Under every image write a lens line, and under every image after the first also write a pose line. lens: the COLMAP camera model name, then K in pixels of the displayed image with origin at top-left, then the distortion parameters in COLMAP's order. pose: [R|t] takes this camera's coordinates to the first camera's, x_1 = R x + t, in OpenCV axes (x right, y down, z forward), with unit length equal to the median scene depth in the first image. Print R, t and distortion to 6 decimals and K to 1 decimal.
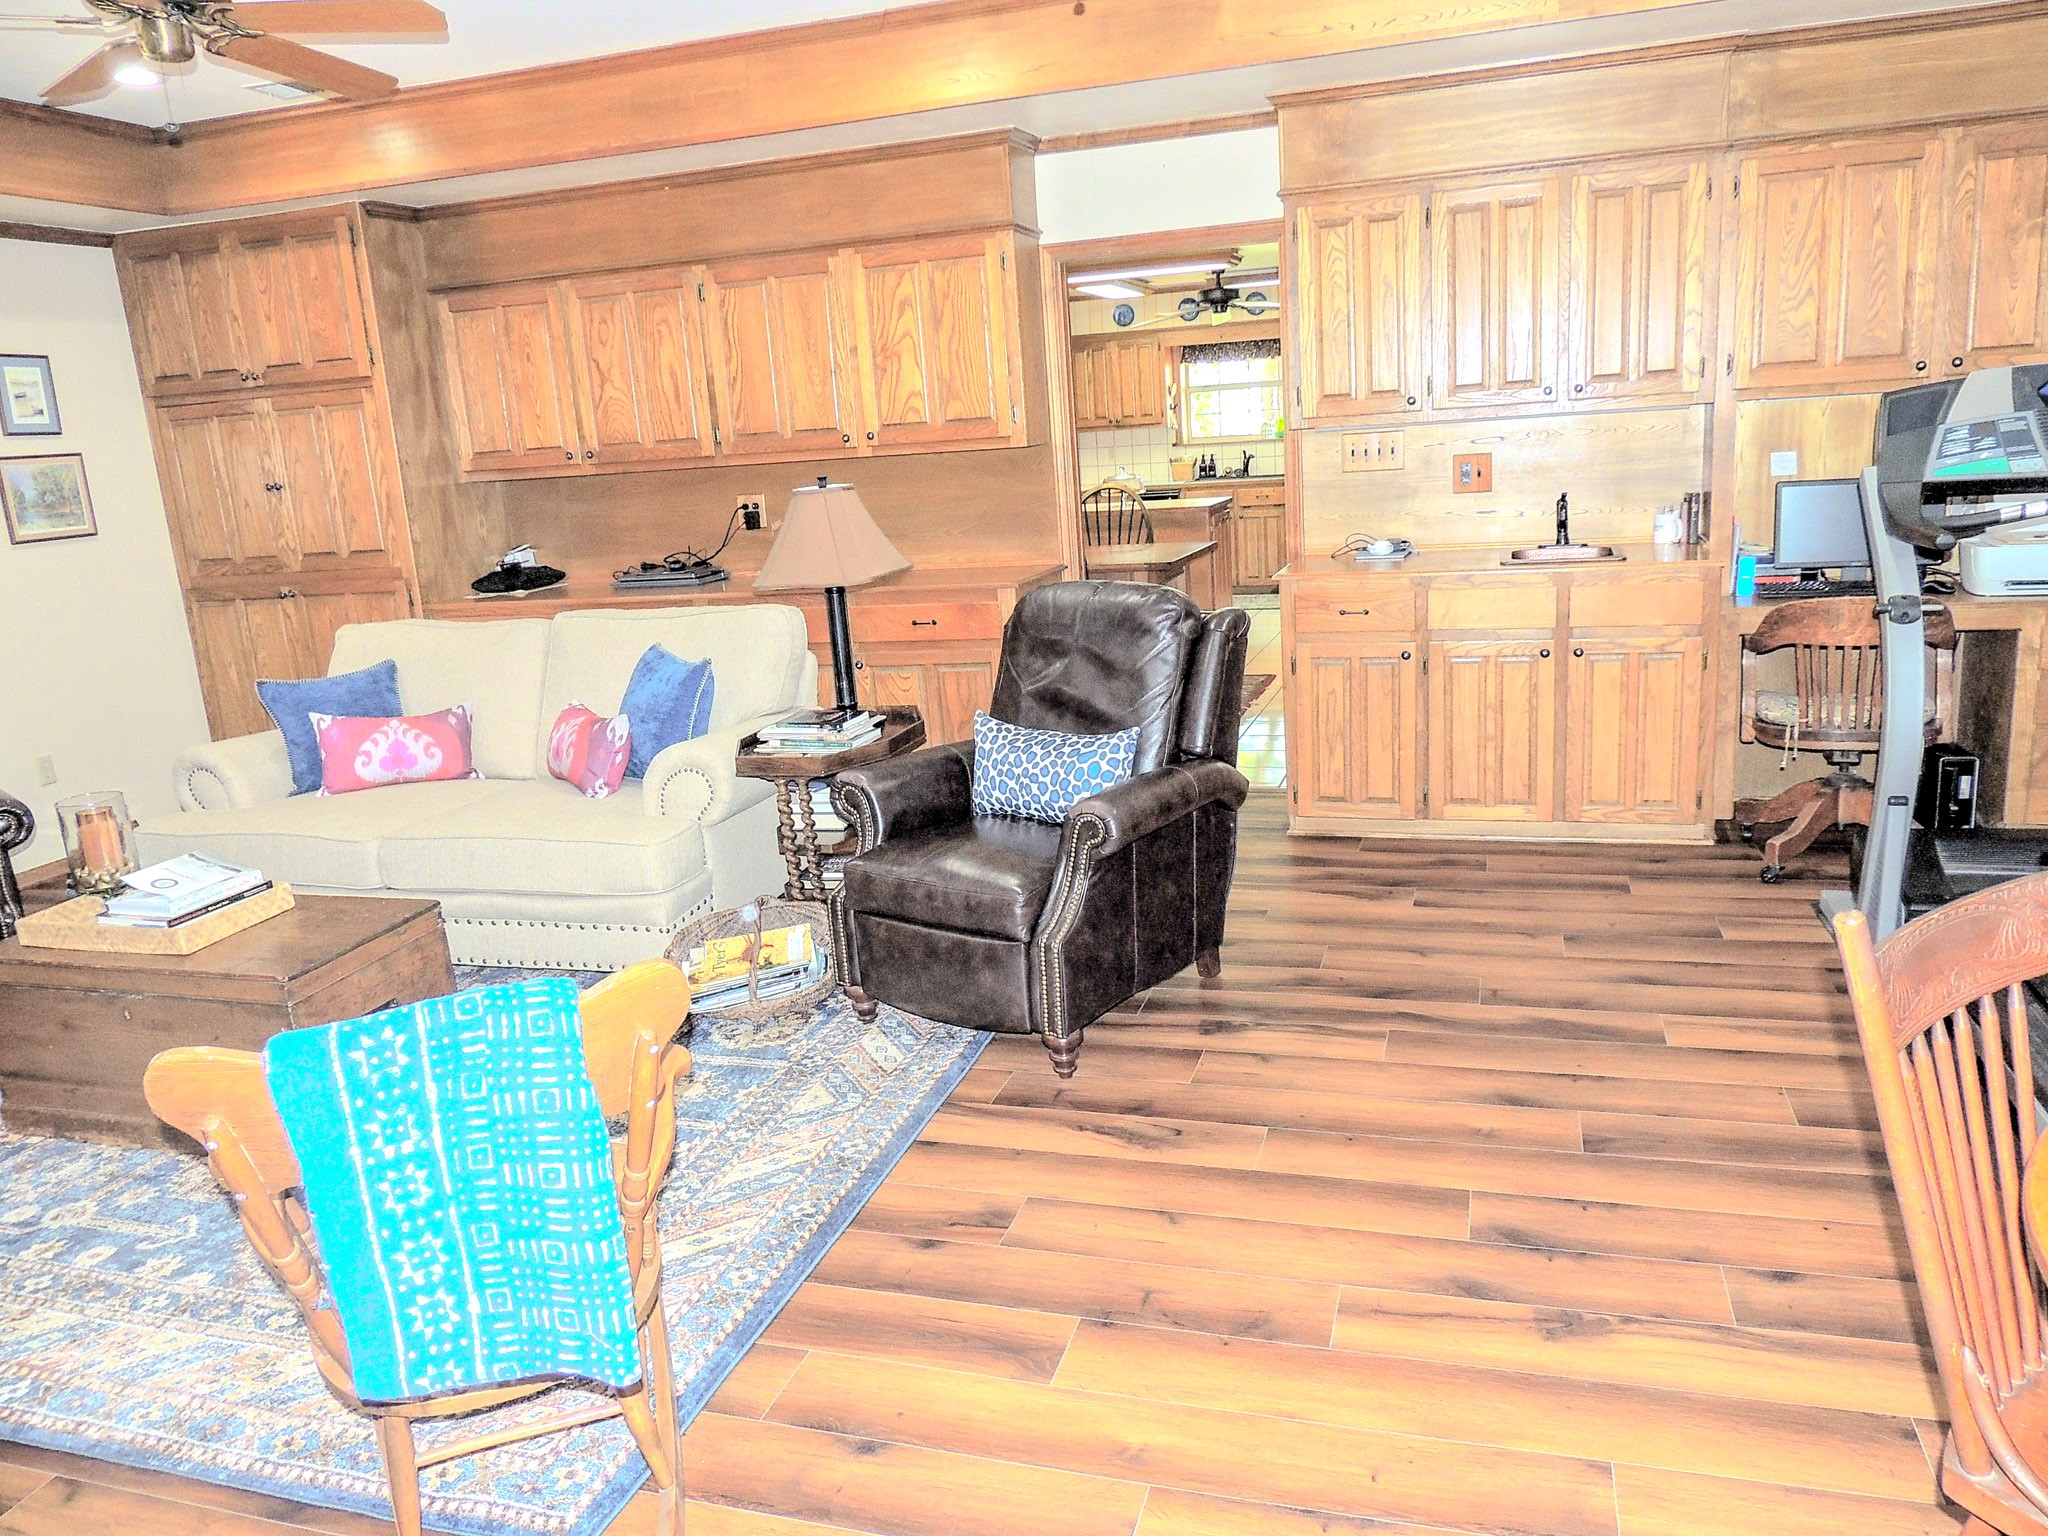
lens RADIAL K [[1457.5, 0, 1024.0], [0, 1457.5, 768.0], [0, 0, 1]] dist [-0.021031, -0.002306]
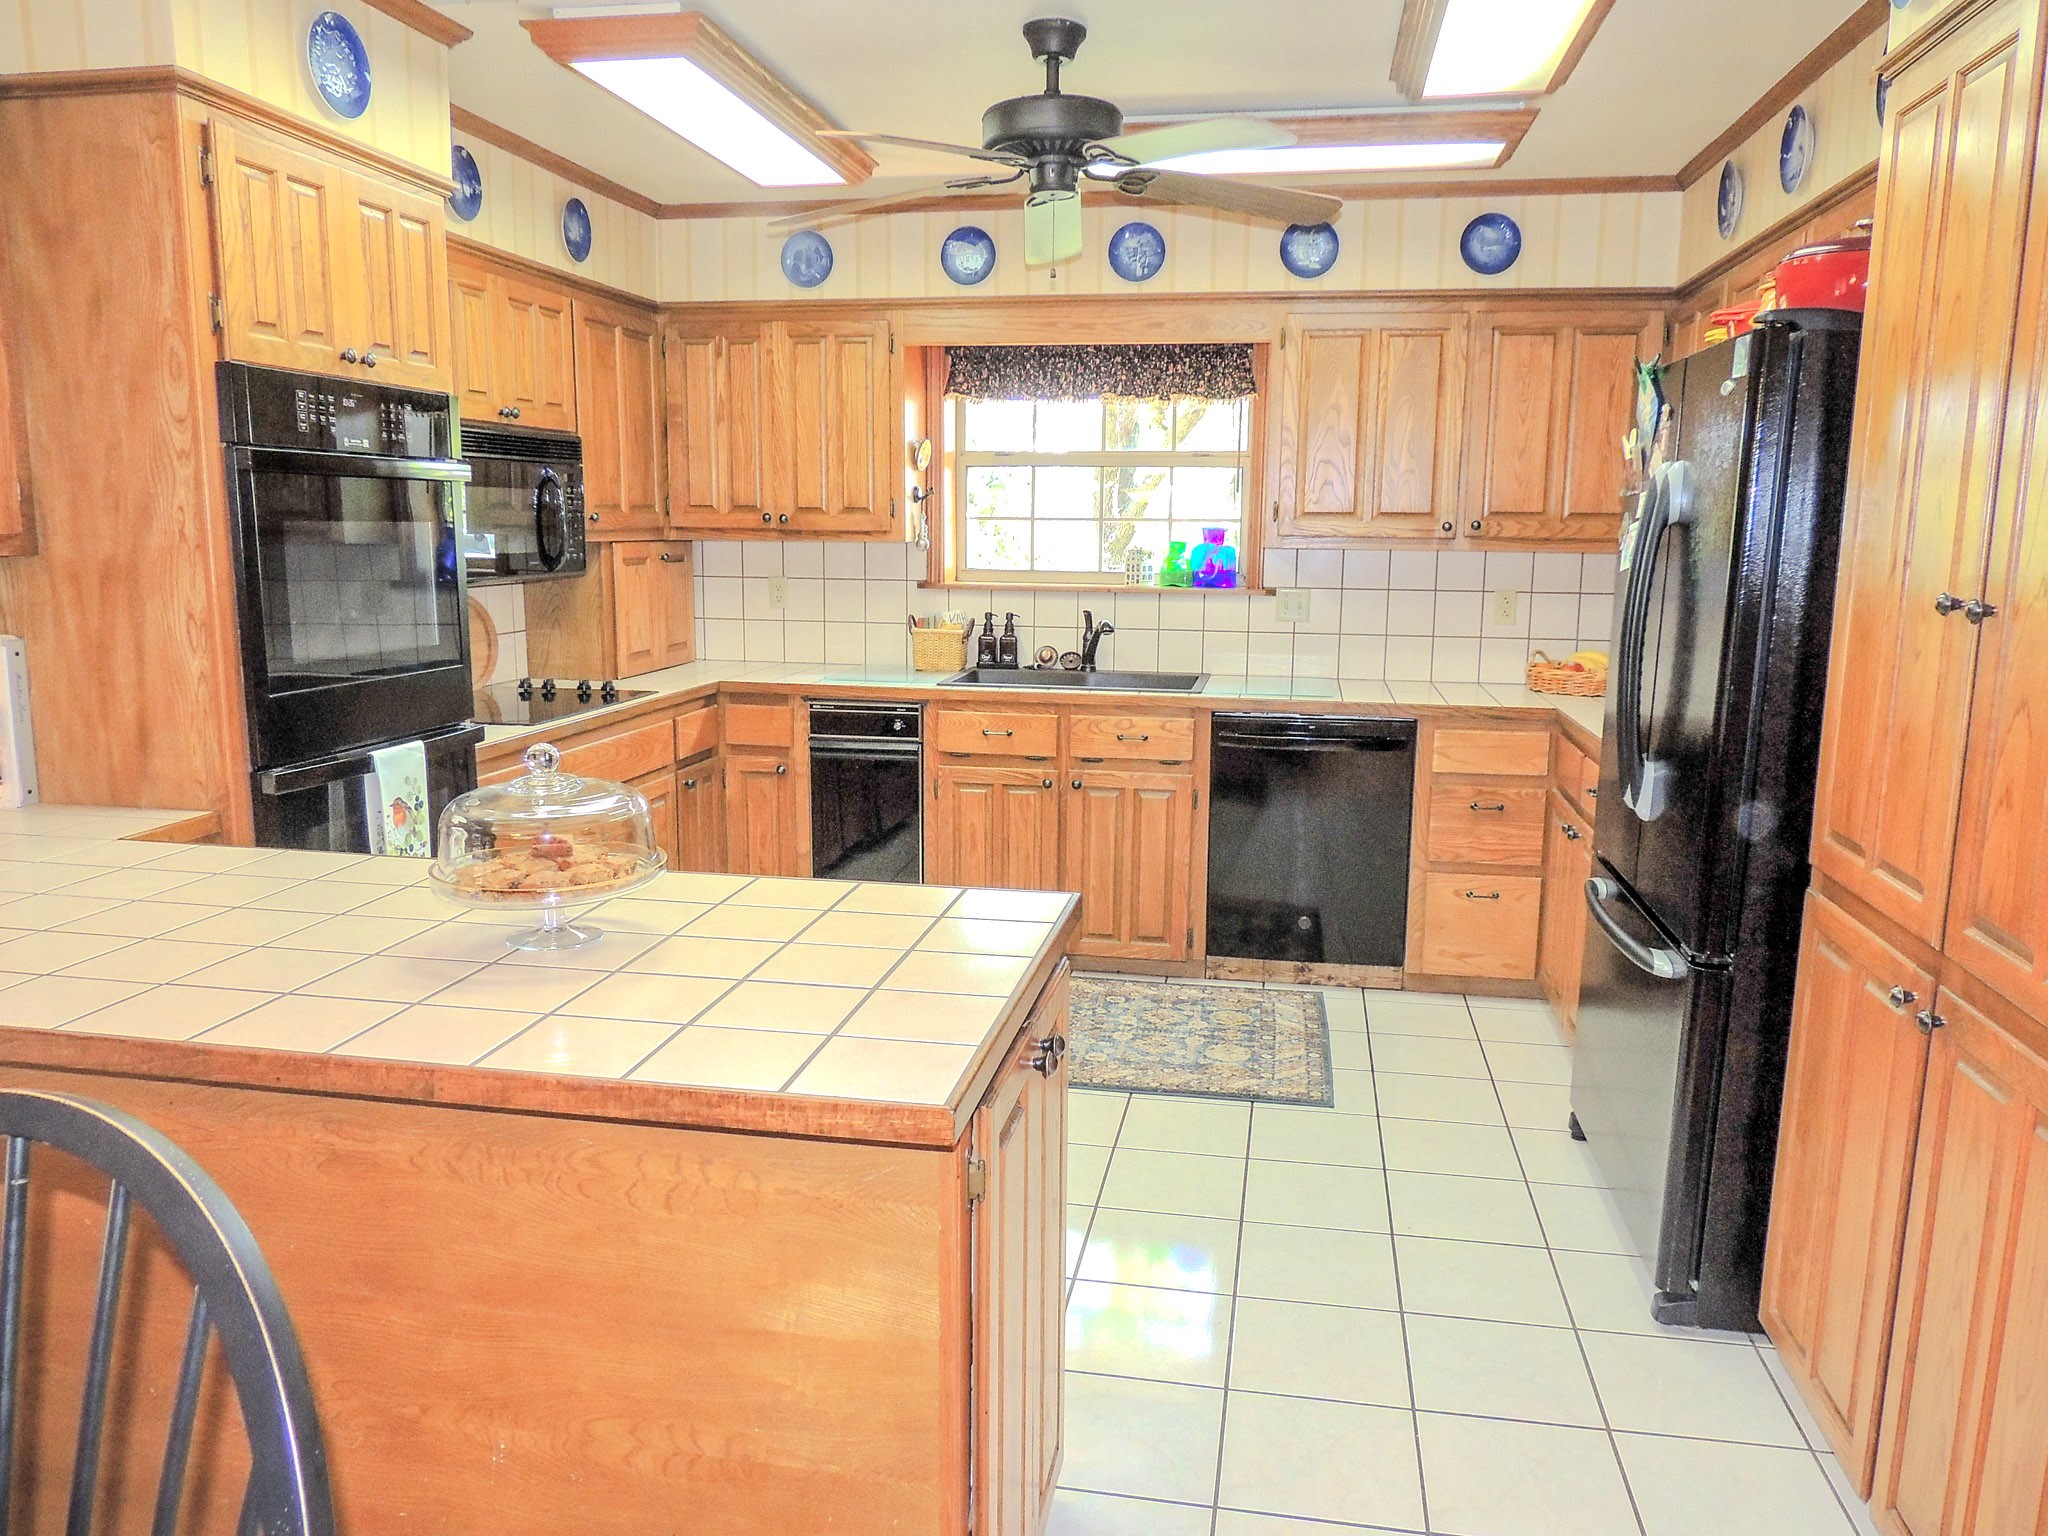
lens RADIAL K [[1457.5, 0, 1024.0], [0, 1457.5, 768.0], [0, 0, 1]] dist [-0.021031, -0.002306]
pose [[0.988869, 0.053137, 0.138980, 0.078258], [-0.043643, 0.996557, -0.070494, -0.143881], [-0.142247, 0.063644, 0.987783, 0.595881]]
